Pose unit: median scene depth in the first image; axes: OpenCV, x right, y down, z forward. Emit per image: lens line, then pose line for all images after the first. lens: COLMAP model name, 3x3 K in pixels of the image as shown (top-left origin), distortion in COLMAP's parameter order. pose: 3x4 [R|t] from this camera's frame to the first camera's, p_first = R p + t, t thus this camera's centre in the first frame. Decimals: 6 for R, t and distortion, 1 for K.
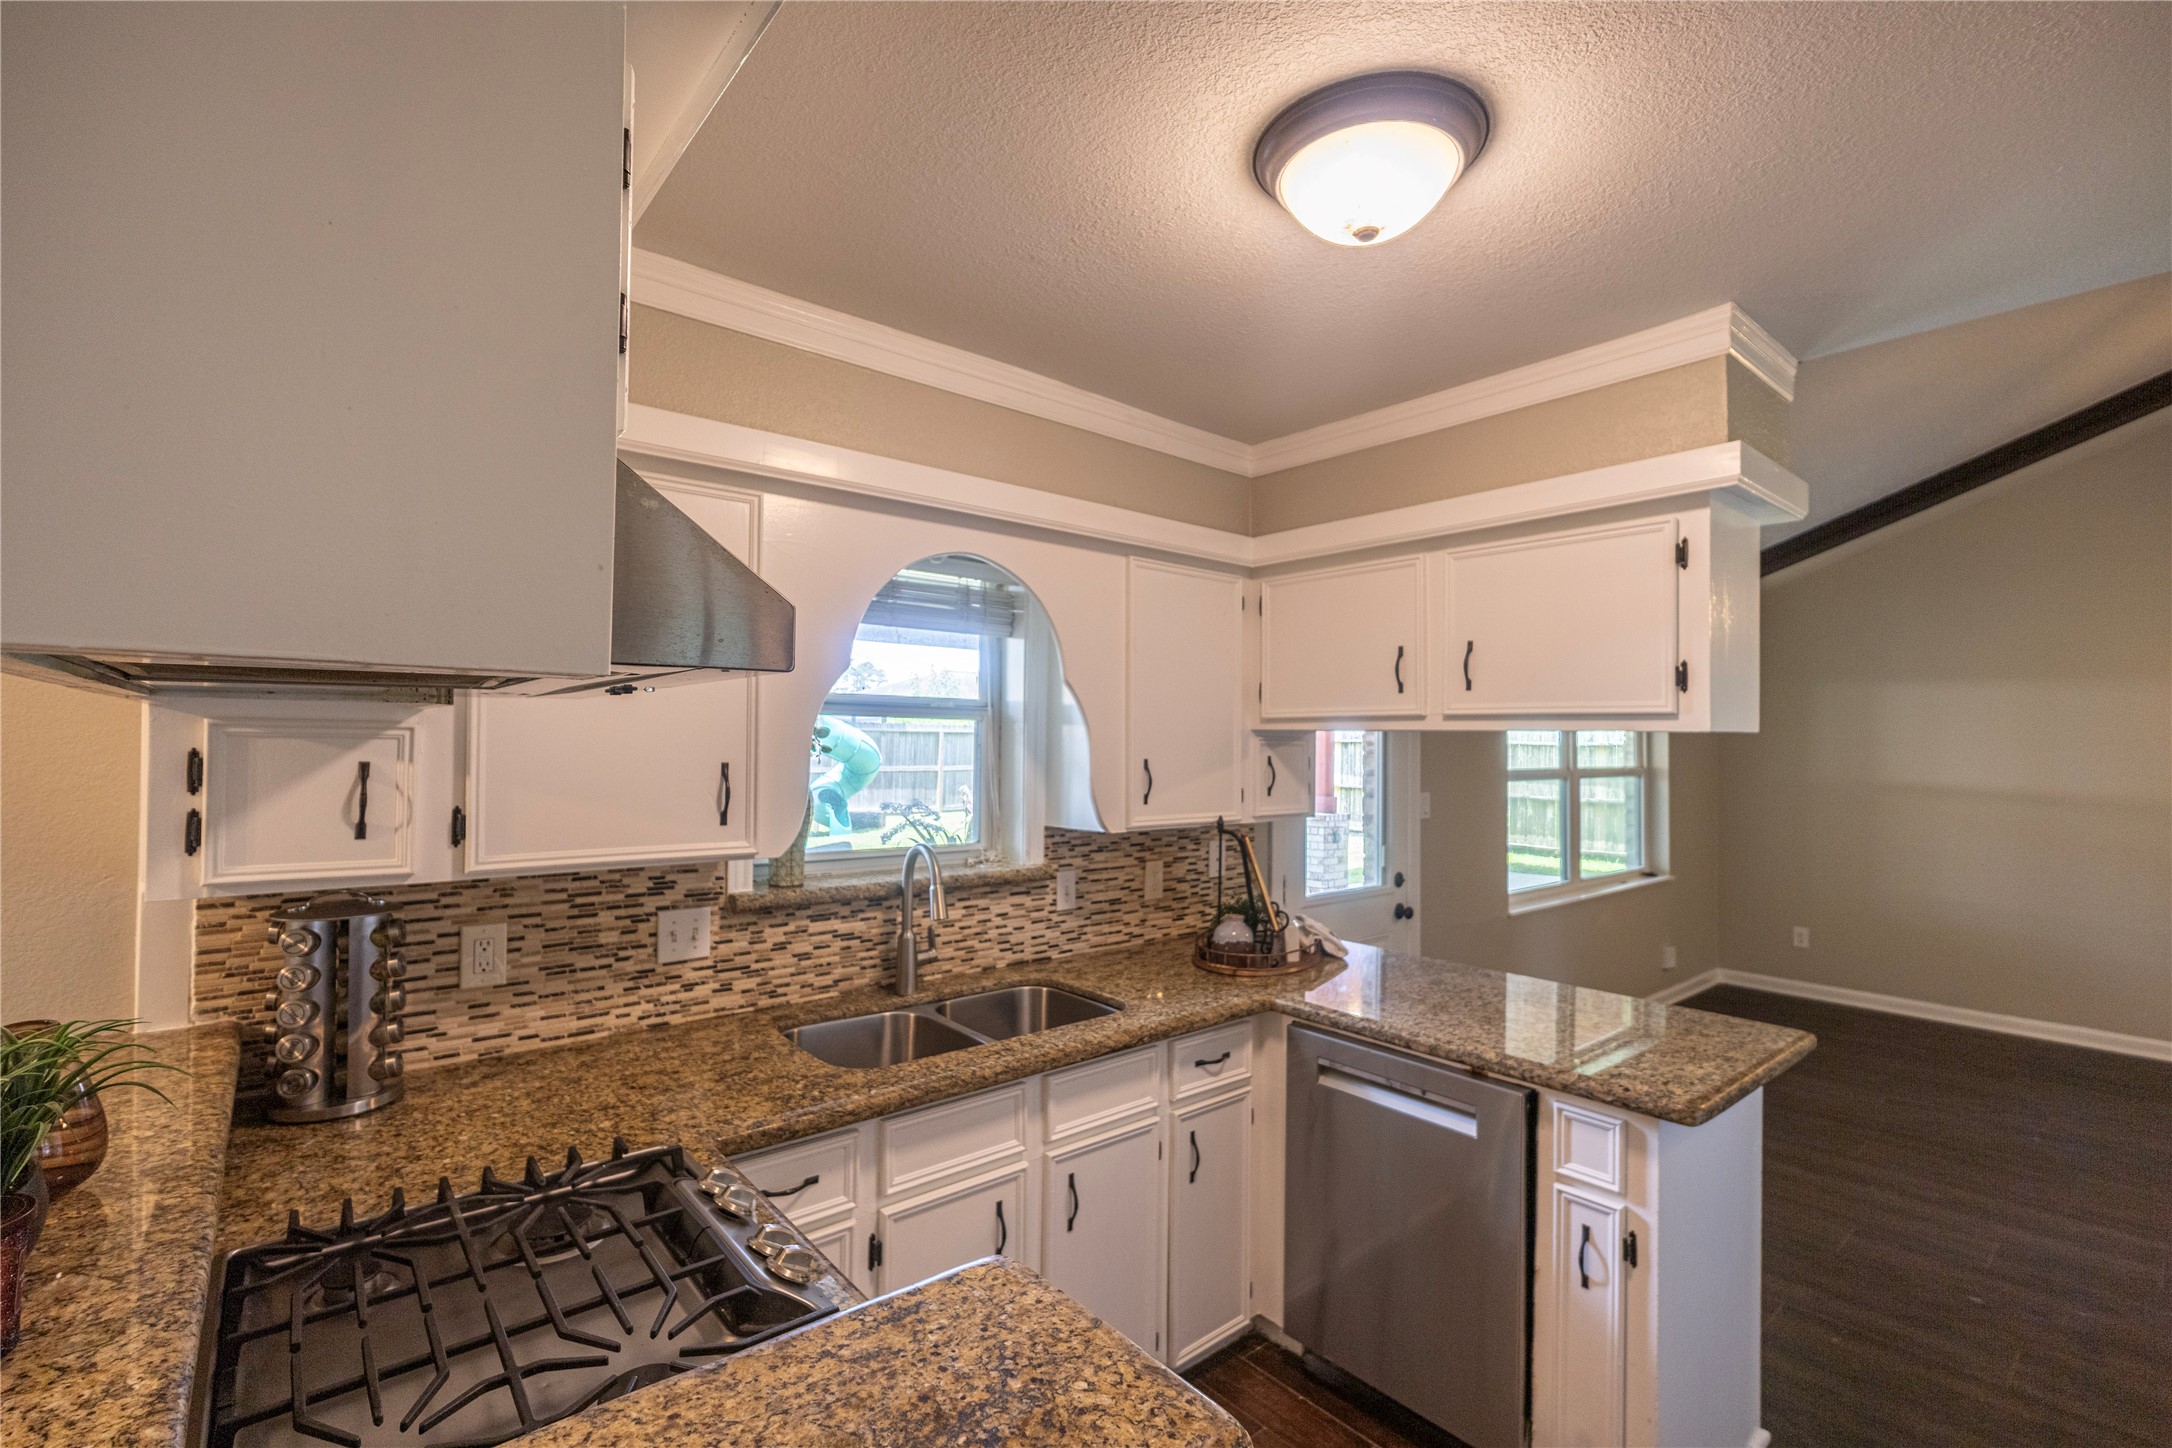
lens RADIAL K [[964.2, 0, 1087.0], [0, 964.2, 726.7], [0, 0, 1]] dist [-0.000857, -0.000544]
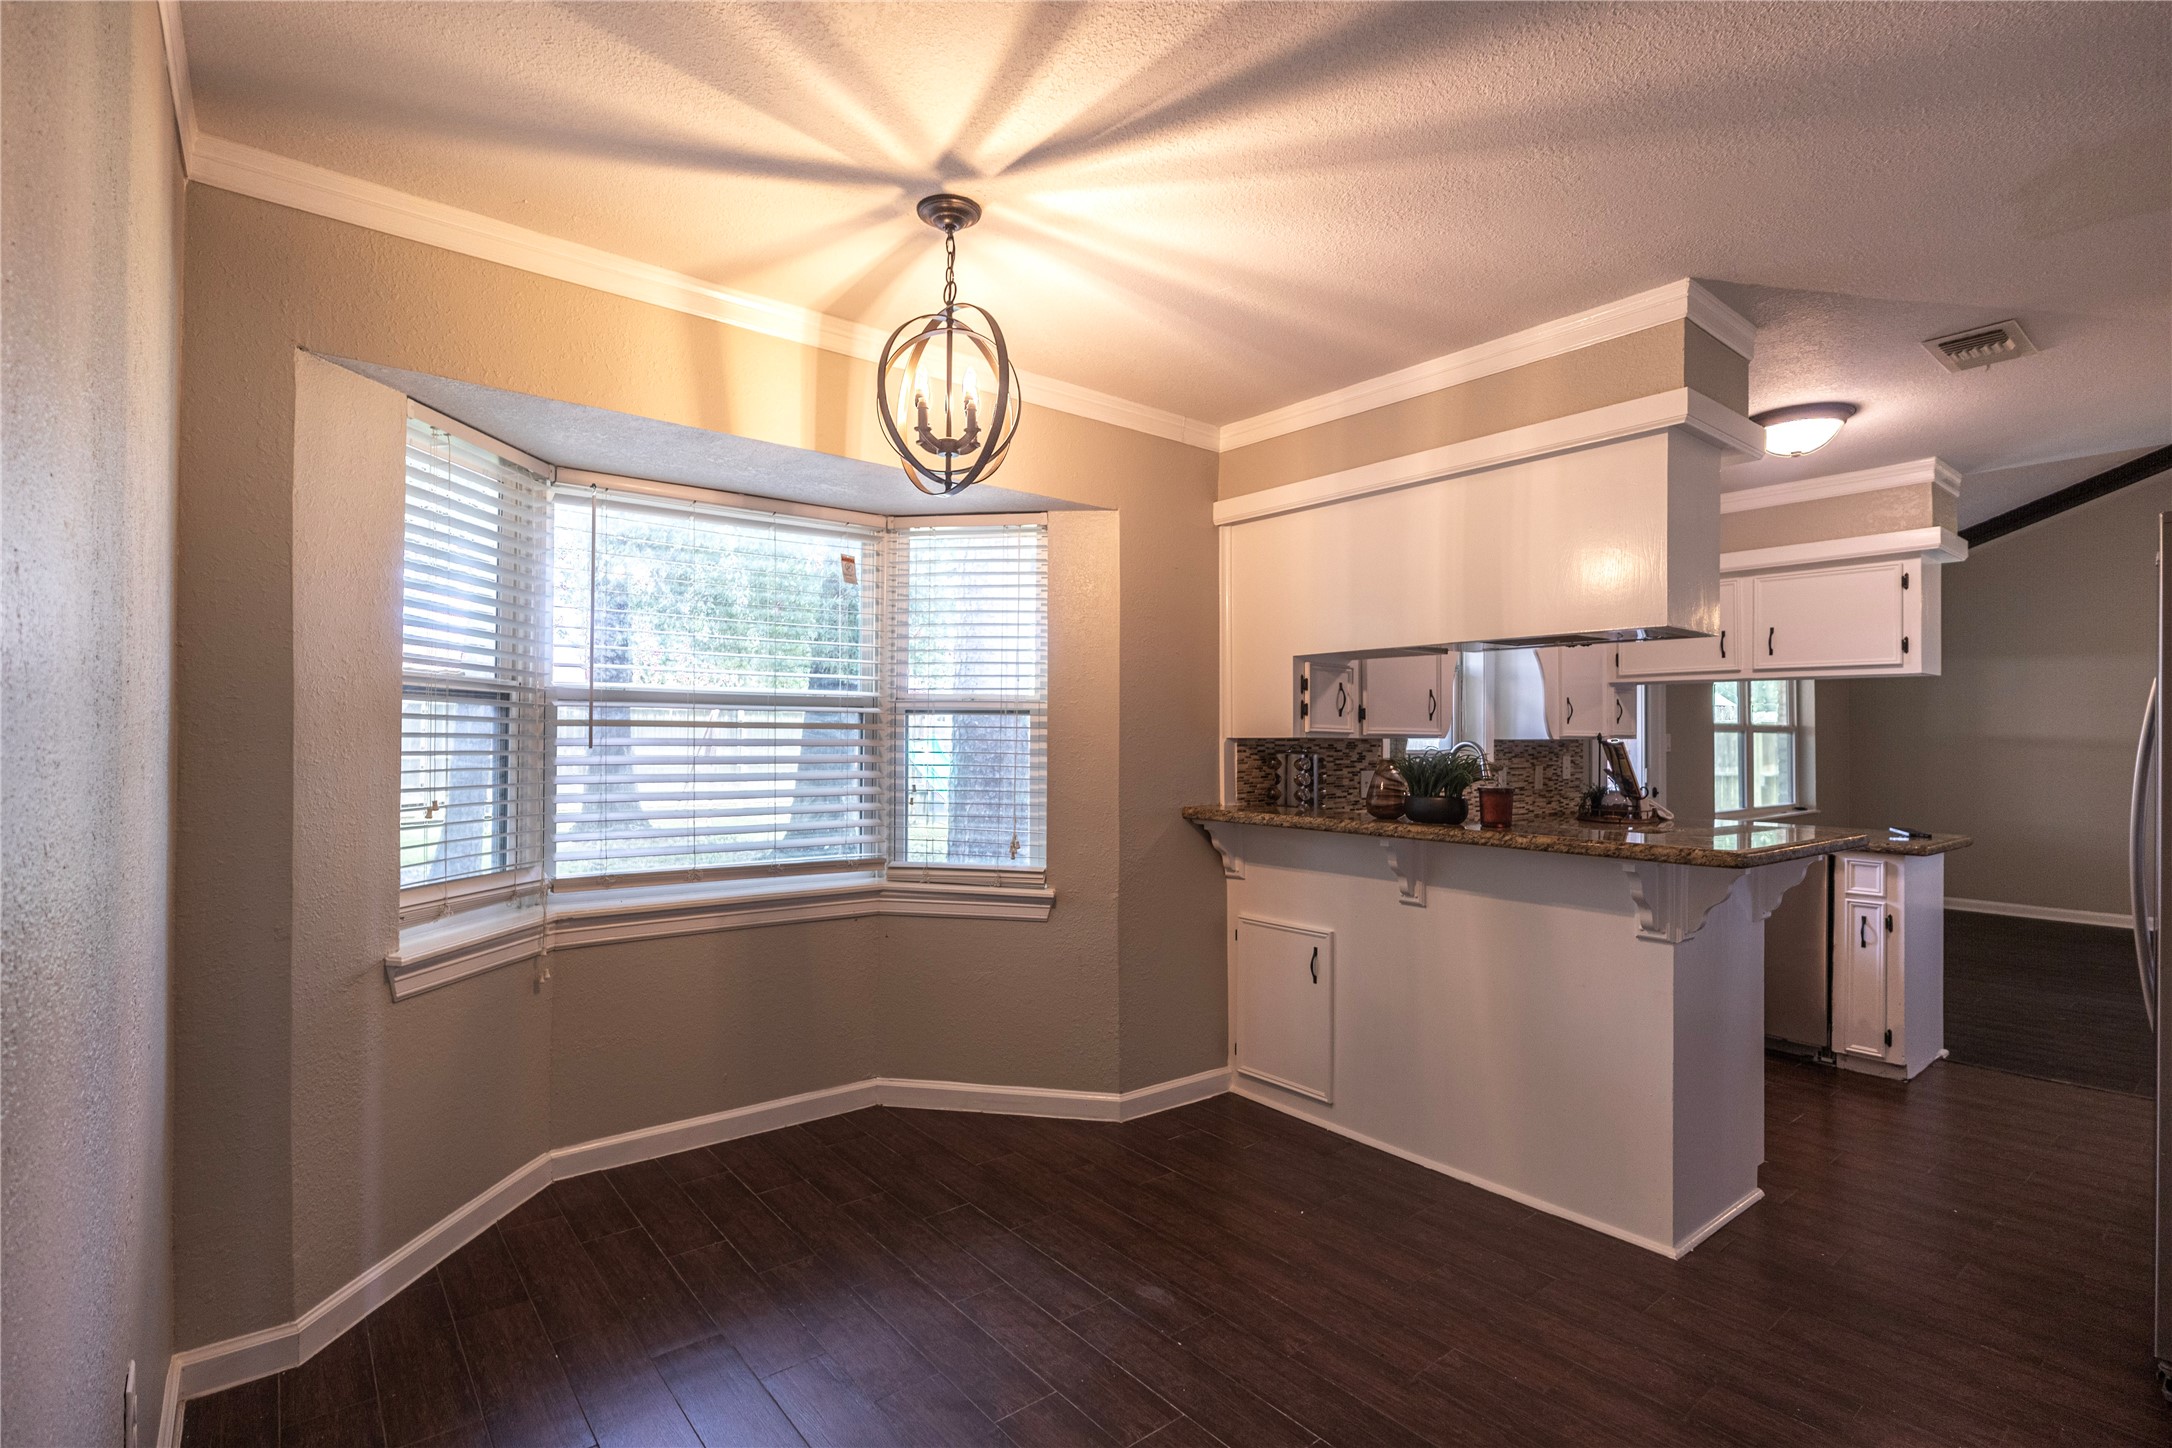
lens RADIAL K [[1015.0, 0, 1086.0], [0, 1015.0, 724.0], [0, 0, 1]] dist [-0.001032, -0.000001]
pose [[0.999813, -0.003605, -0.019010, -0.962540], [0.003678, 0.999986, 0.003800, 0.089959], [0.018996, -0.003869, 0.999812, -1.038882]]
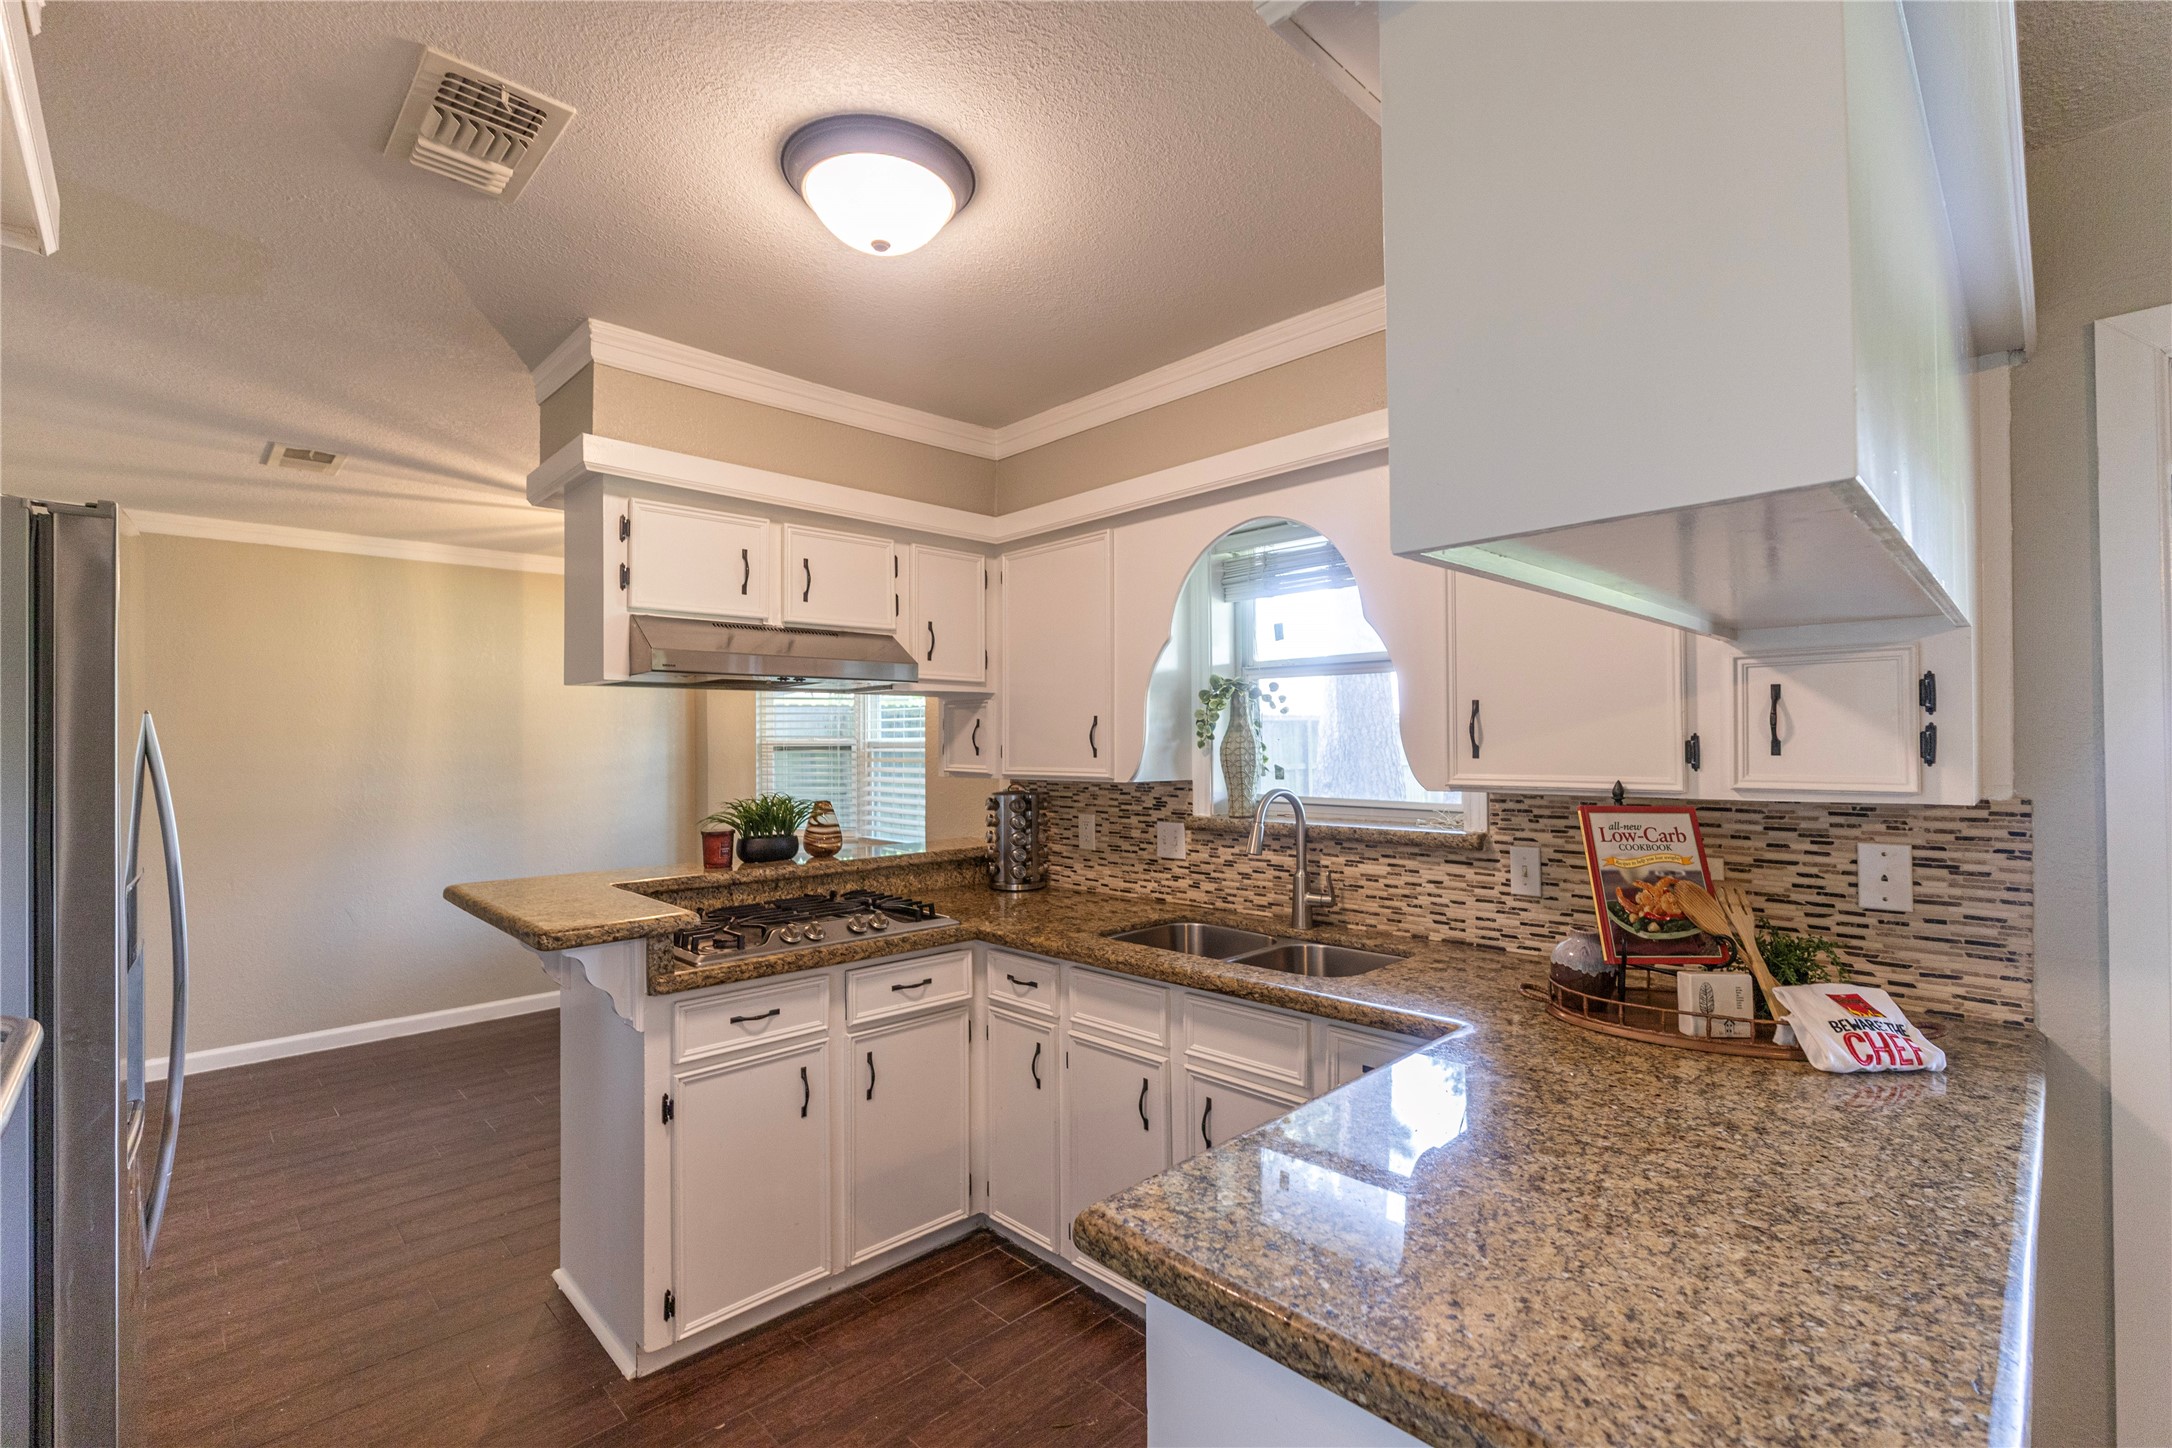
lens RADIAL K [[961.7, 0, 1086.0], [0, 961.7, 724.0], [0, 0, 1]] dist [-0.001656, 0.000045]
pose [[0.078009, -0.031559, -0.996453, 1.016553], [0.025083, 0.999245, -0.029684, 0.085774], [0.996637, -0.022678, 0.078742, 0.788148]]
